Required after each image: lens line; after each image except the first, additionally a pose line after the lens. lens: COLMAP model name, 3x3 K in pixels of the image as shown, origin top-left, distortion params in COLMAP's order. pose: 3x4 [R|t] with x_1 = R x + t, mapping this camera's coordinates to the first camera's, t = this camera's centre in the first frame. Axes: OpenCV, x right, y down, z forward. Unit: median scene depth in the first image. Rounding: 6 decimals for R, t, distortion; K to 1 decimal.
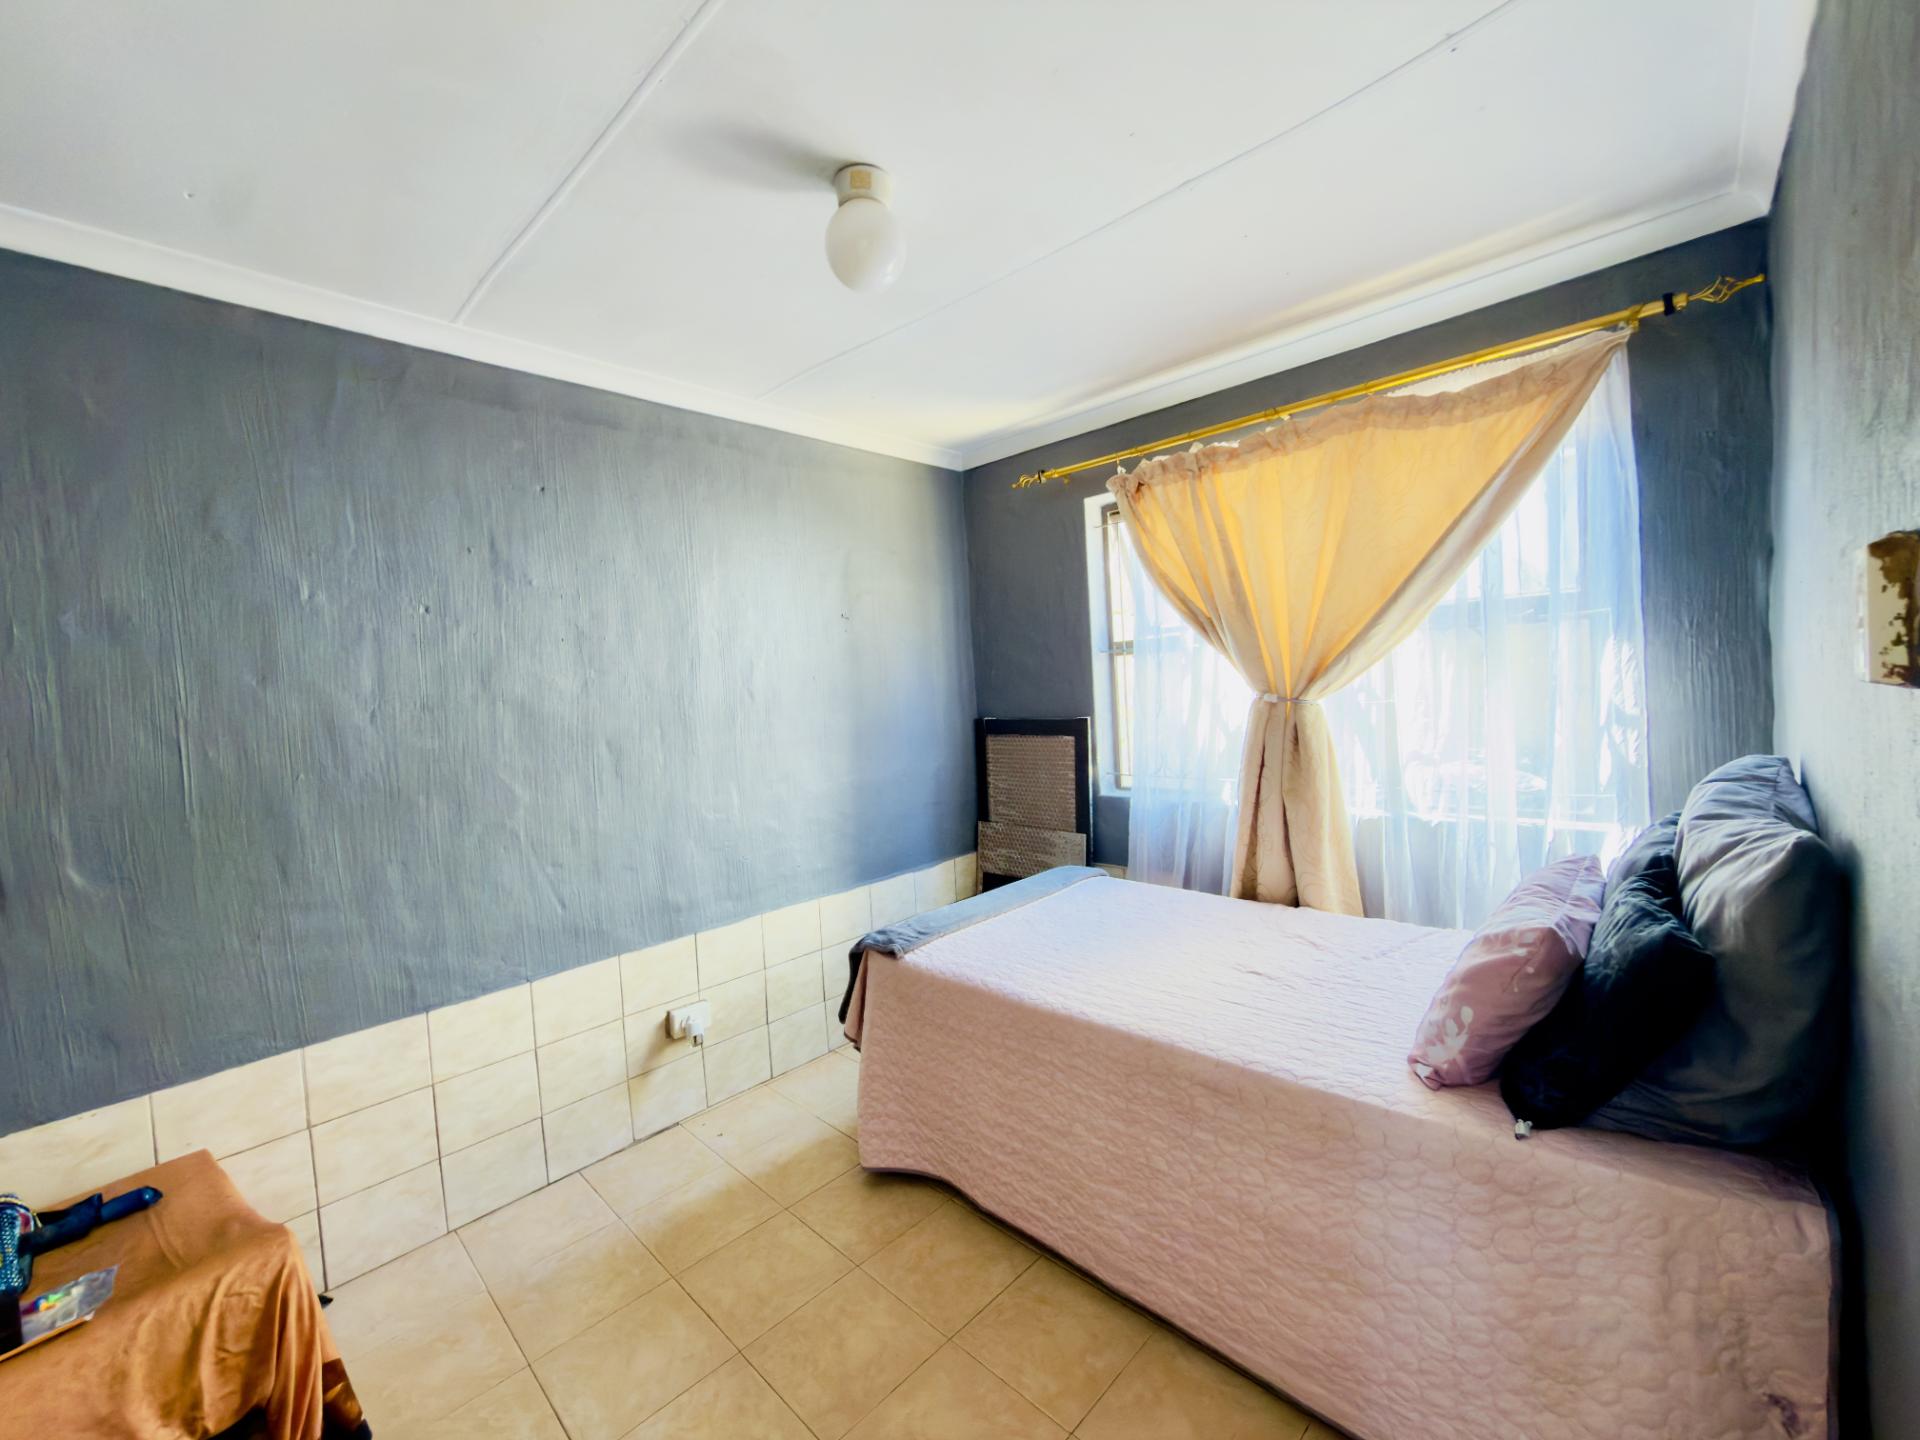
lens RADIAL K [[767.5, 0, 960.0], [0, 767.5, 720.0], [0, 0, 1]] dist [-0.000616, -0.000351]
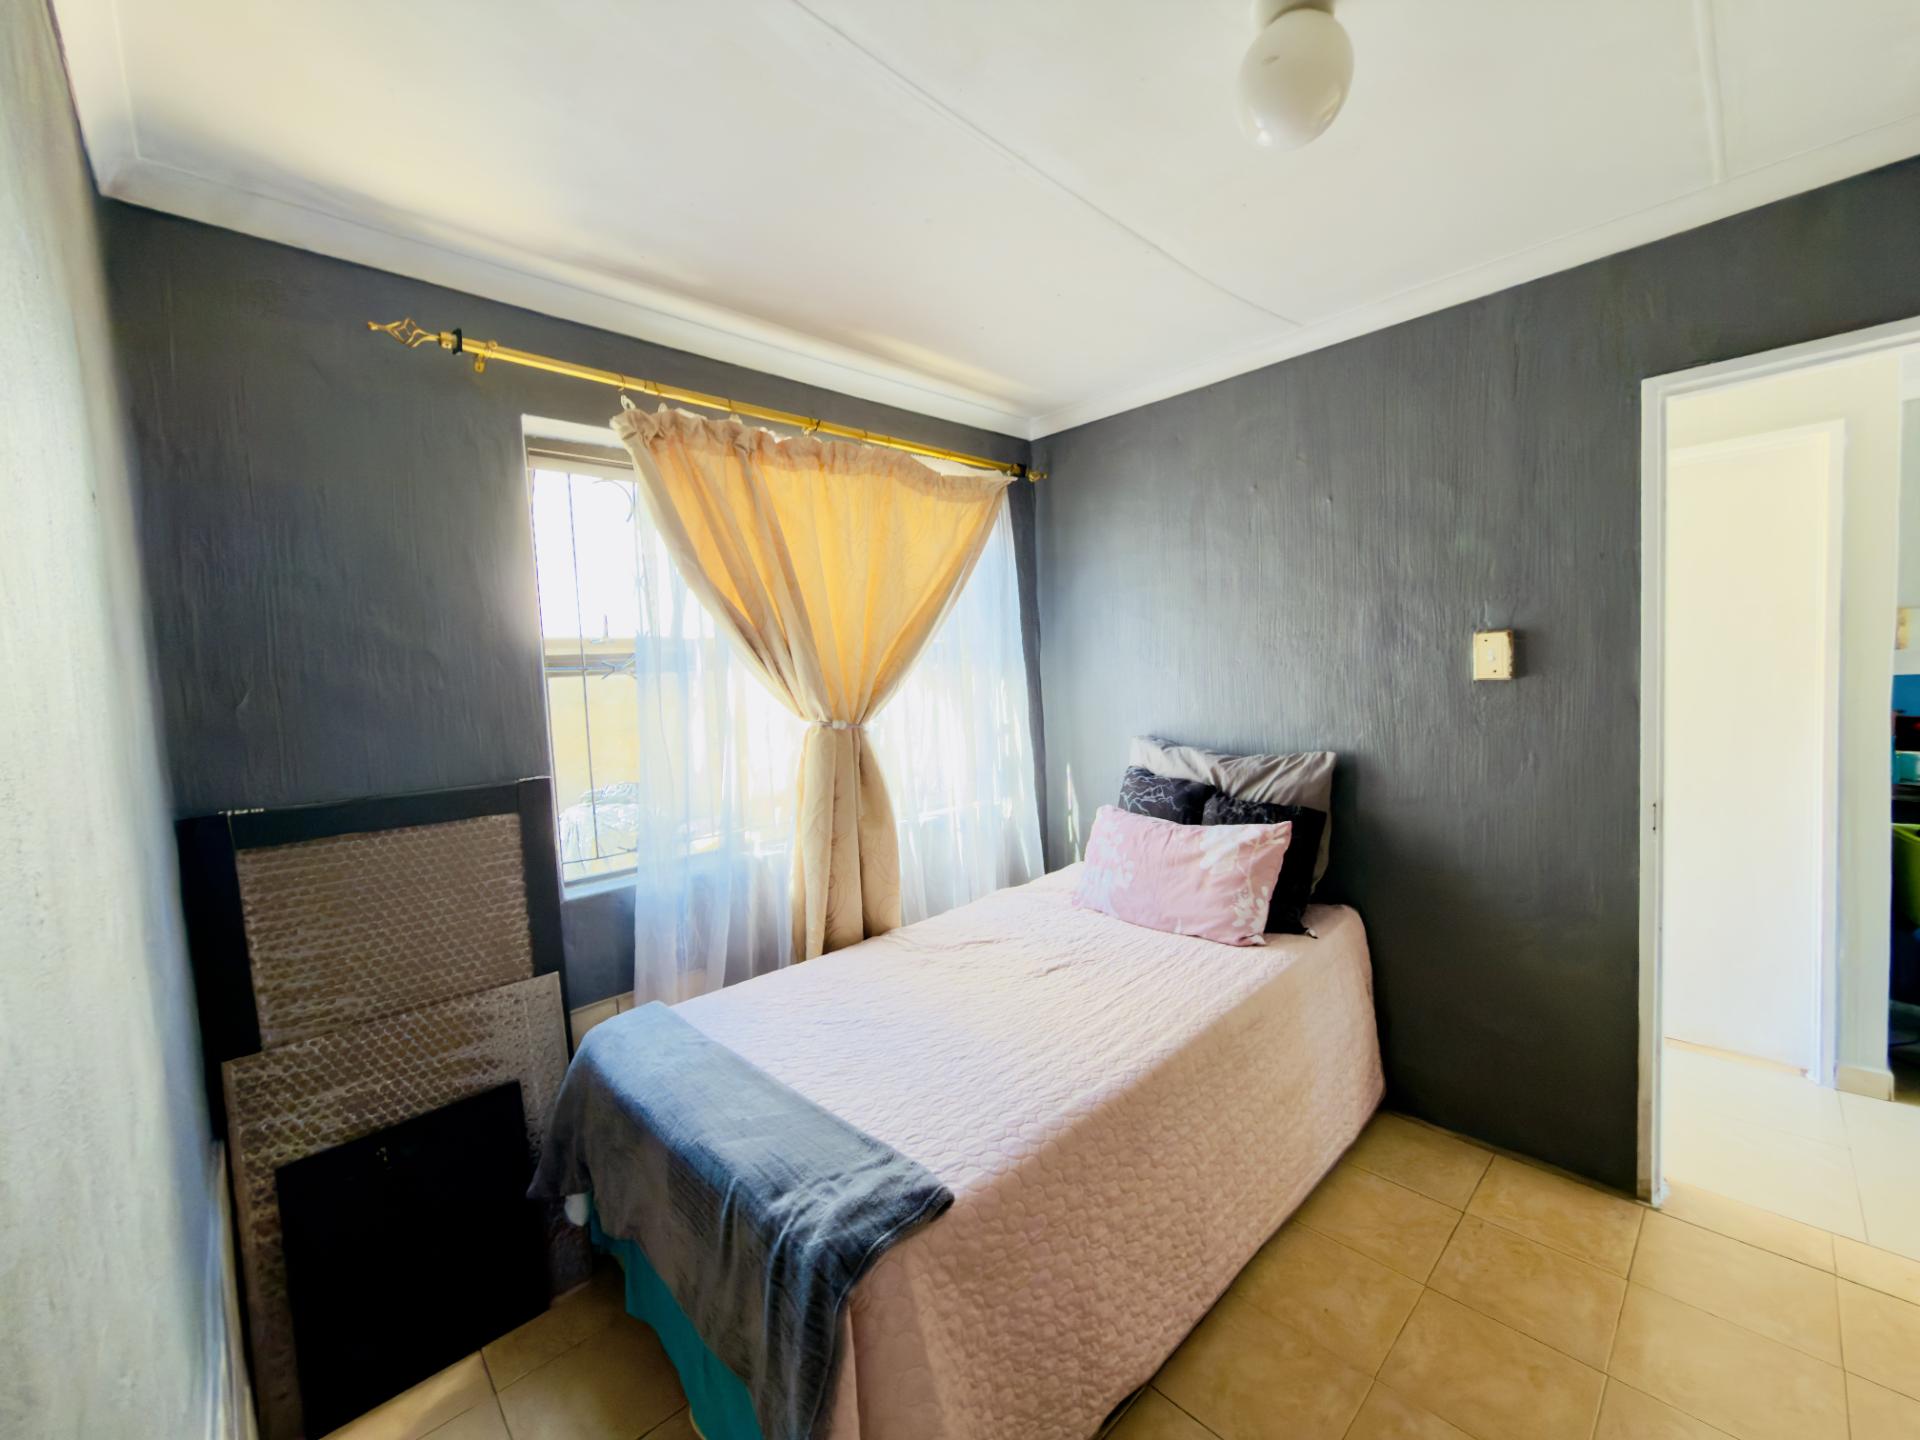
lens RADIAL K [[767.5, 0, 960.0], [0, 767.5, 720.0], [0, 0, 1]] dist [-0.000616, -0.000351]
pose [[0.049030, -0.008439, 0.998762, -0.462788], [0.095531, 0.995420, 0.003721, -0.020917], [-0.994218, 0.095230, 0.049612, 0.708861]]
